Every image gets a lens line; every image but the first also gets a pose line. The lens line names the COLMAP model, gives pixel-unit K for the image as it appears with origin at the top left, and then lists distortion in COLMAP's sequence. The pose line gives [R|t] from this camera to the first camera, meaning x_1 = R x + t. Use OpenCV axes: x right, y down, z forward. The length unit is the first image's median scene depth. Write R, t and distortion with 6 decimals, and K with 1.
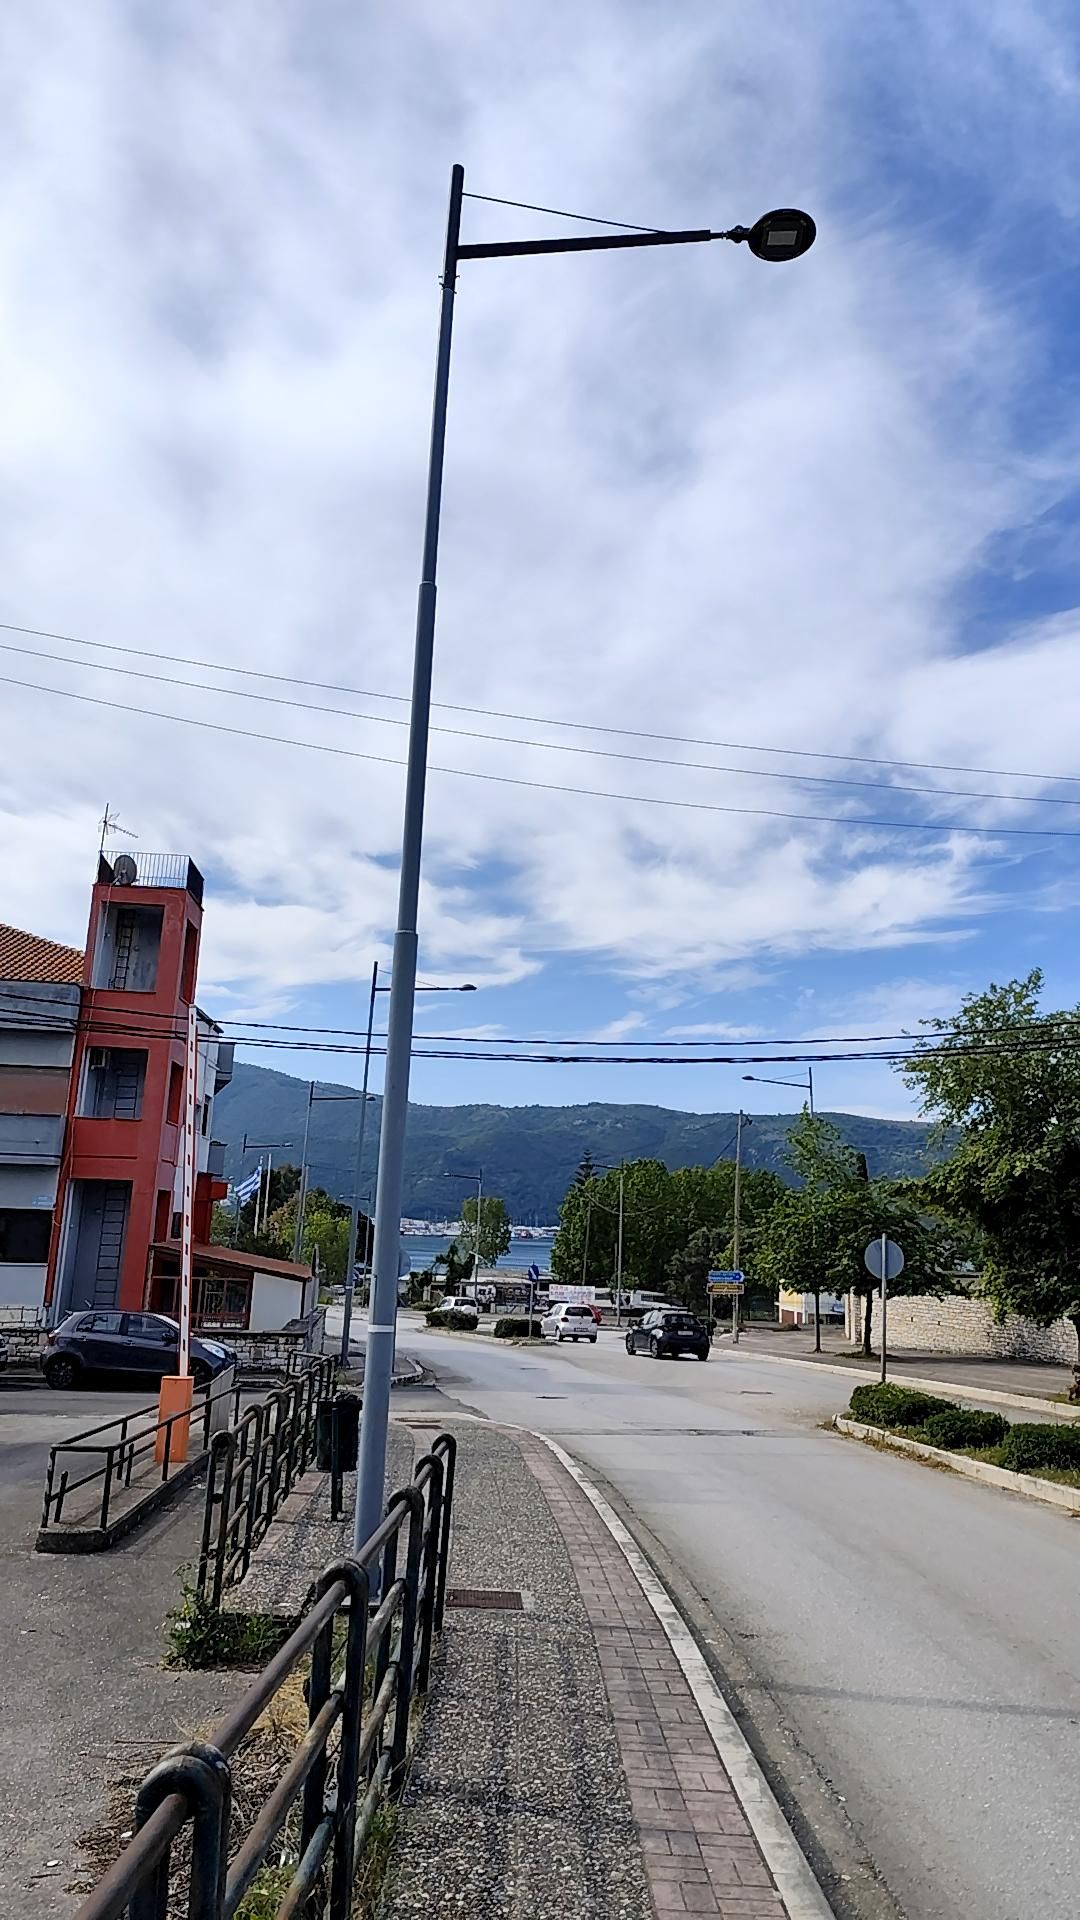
lens RADIAL K [[1536.2, 0, 540.6], [0, 1536.2, 994.3], [0, 0, 1]] dist [0.009493, 0.001601]
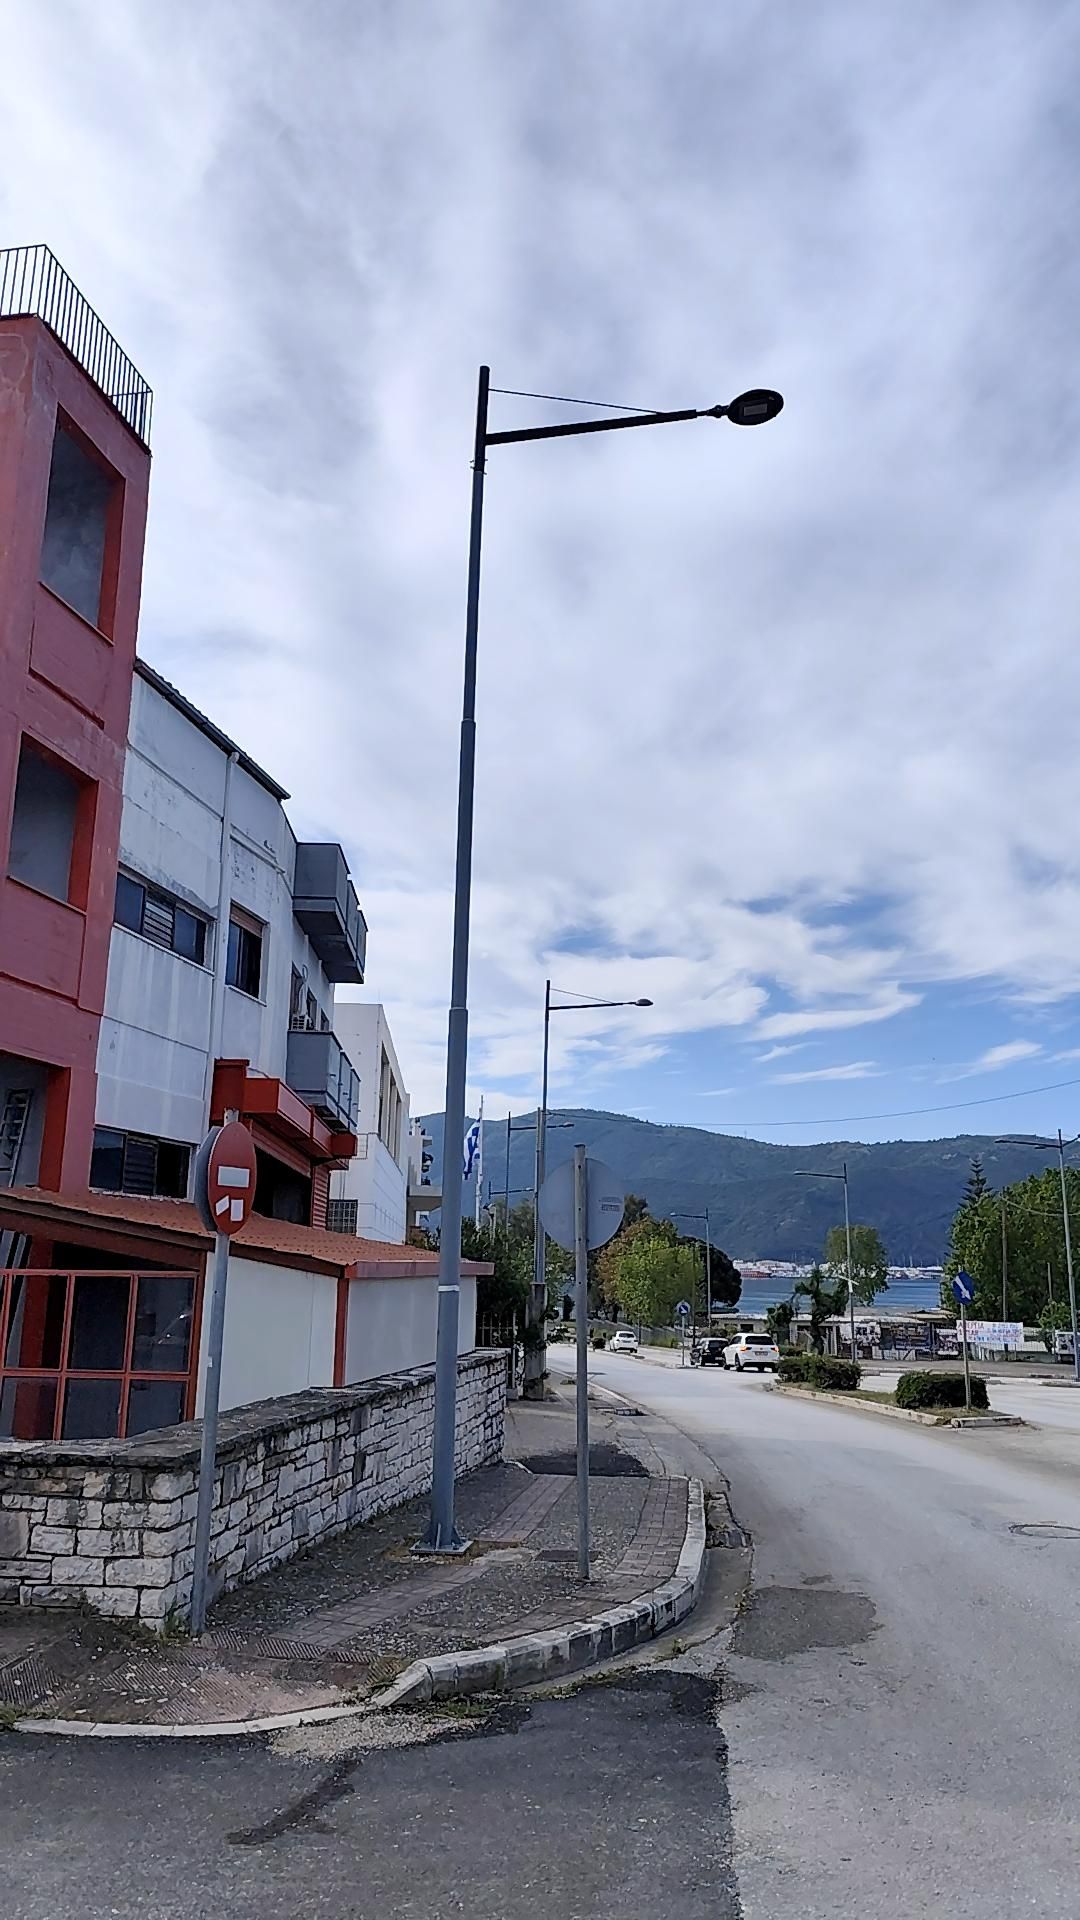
lens RADIAL K [[1572.2, 0, 540.0], [0, 1572.2, 960.0], [0, 0, 1]] dist [0.039004, 0.004549]
pose [[0.944243, -0.076910, -0.320141, 0.098865], [0.062881, 0.996562, -0.053945, -0.003530], [0.323190, 0.030806, 0.945833, -0.036622]]
